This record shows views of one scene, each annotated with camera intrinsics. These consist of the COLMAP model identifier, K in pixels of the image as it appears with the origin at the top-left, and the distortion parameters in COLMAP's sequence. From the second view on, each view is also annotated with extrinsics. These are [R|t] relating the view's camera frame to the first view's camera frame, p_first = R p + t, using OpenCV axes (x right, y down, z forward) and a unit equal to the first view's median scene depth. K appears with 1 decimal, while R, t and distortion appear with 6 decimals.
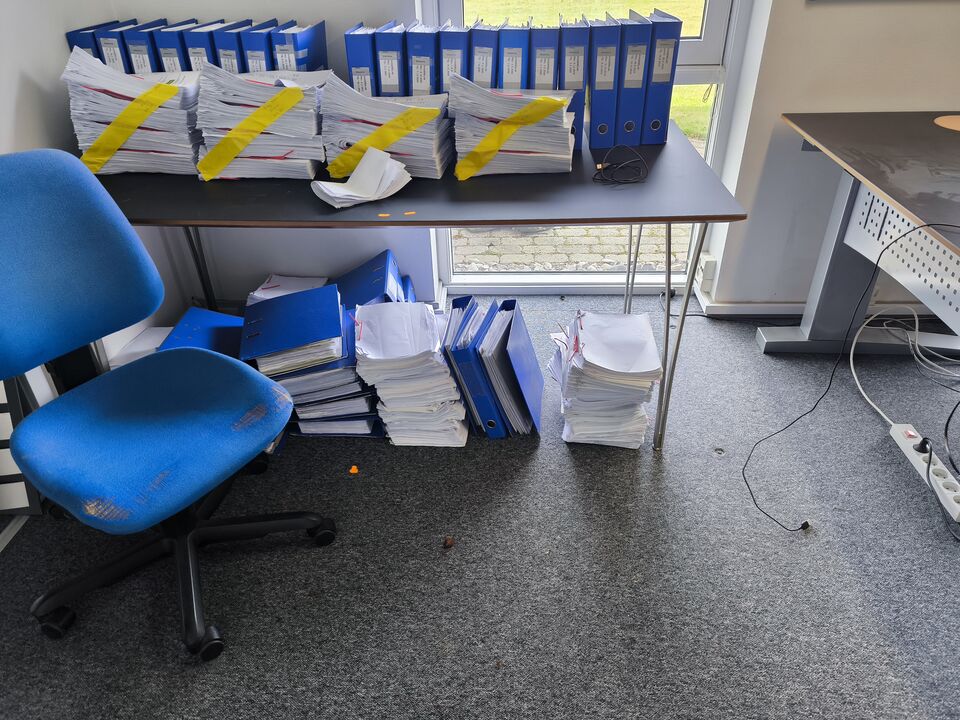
lens RADIAL K [[674.9, 0, 485.3], [0, 674.9, 357.2], [0, 0, 1]] dist [0.033261, -0.031432]
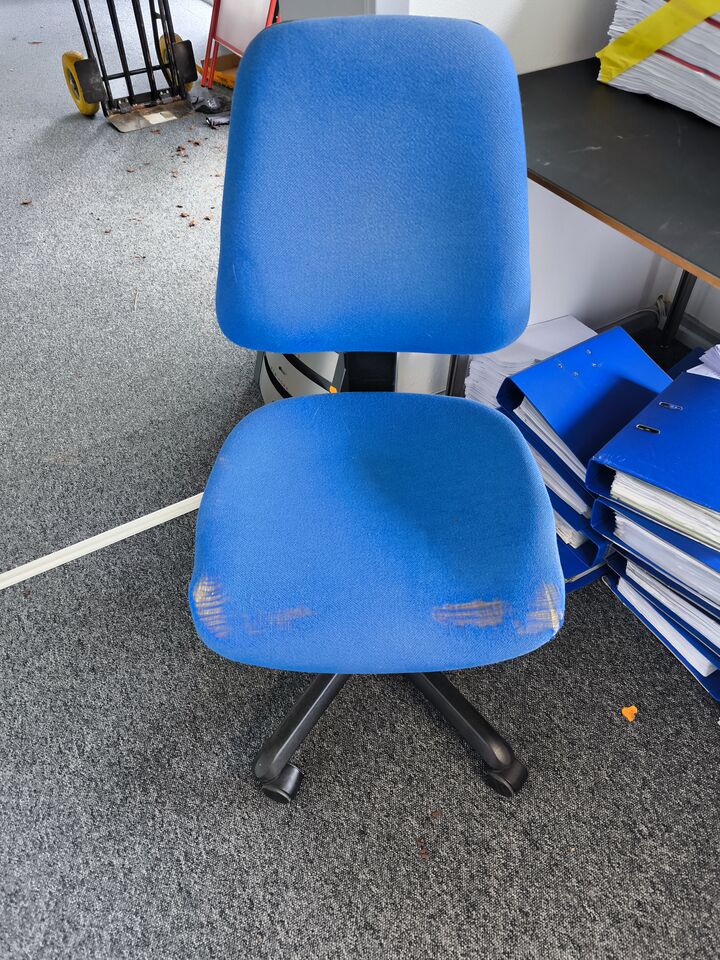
lens RADIAL K [[674.9, 0, 354.8], [0, 674.9, 476.2], [0, 0, 1]] dist [0.033261, -0.031432]
pose [[0.530383, 0.626515, -0.571116, -0.113242], [-0.447981, 0.779063, 0.438604, -0.157892], [0.719728, 0.023221, 0.693868, 0.407772]]
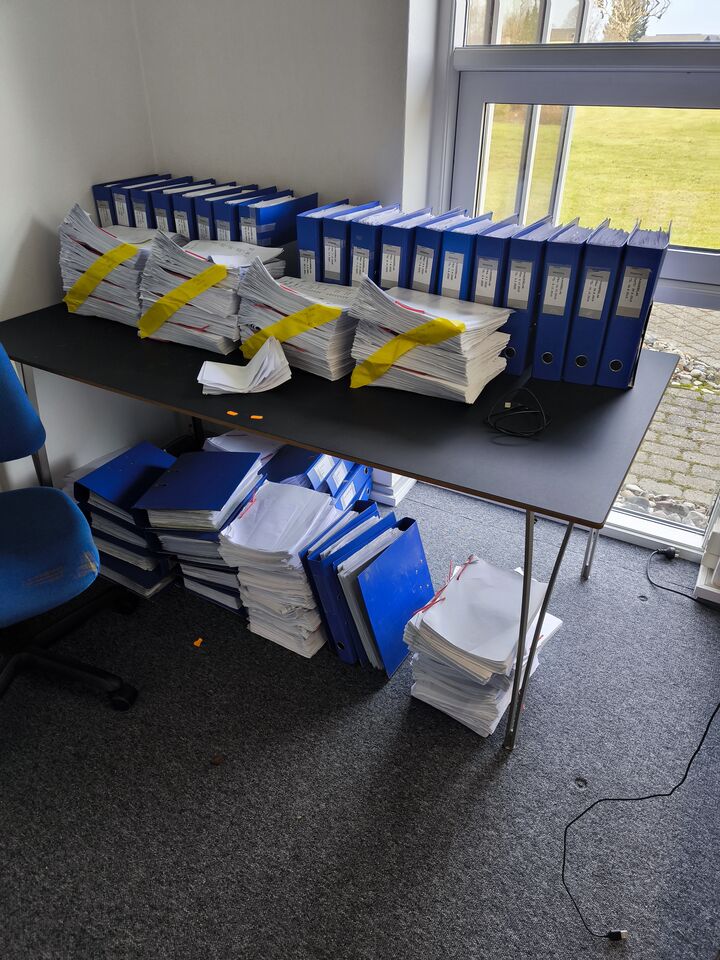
lens RADIAL K [[674.9, 0, 353.1], [0, 674.9, 480.0], [0, 0, 1]] dist [0.033261, -0.031432]
pose [[0.886123, 0.261561, -0.382586, 0.336707], [-0.262903, 0.963535, 0.049817, -0.179505], [0.381665, 0.056439, 0.922576, 0.154394]]
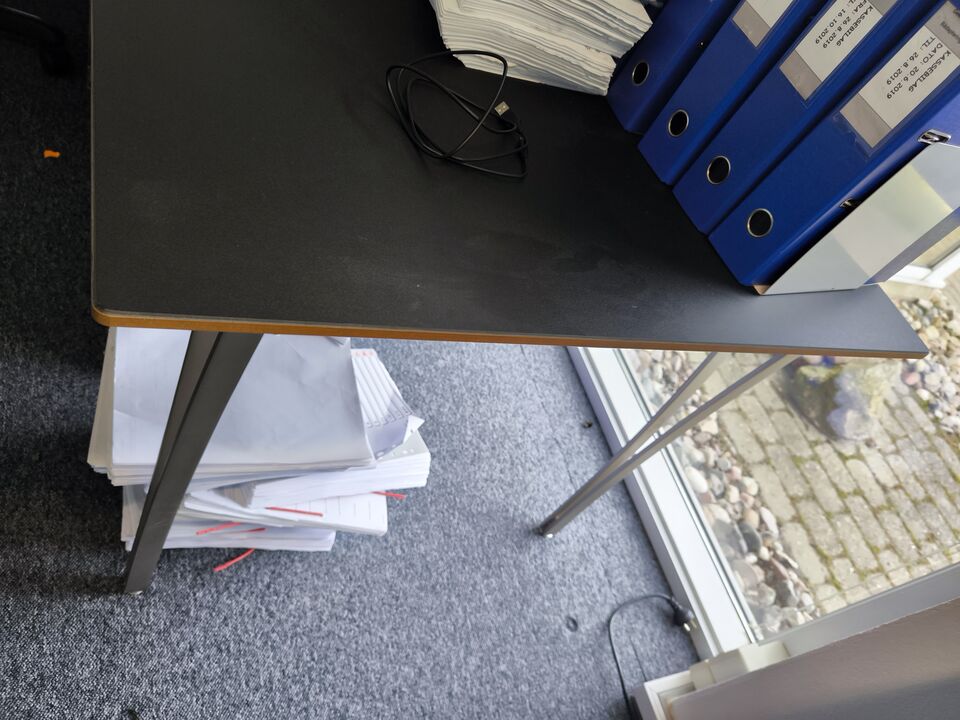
lens RADIAL K [[674.9, 0, 477.5], [0, 674.9, 358.3], [0, 0, 1]] dist [0.033261, -0.031432]
pose [[0.308790, 0.827620, -0.468715, 0.450005], [-0.821175, 0.480634, 0.307674, -0.315392], [0.479917, 0.289890, 0.828036, 0.705630]]
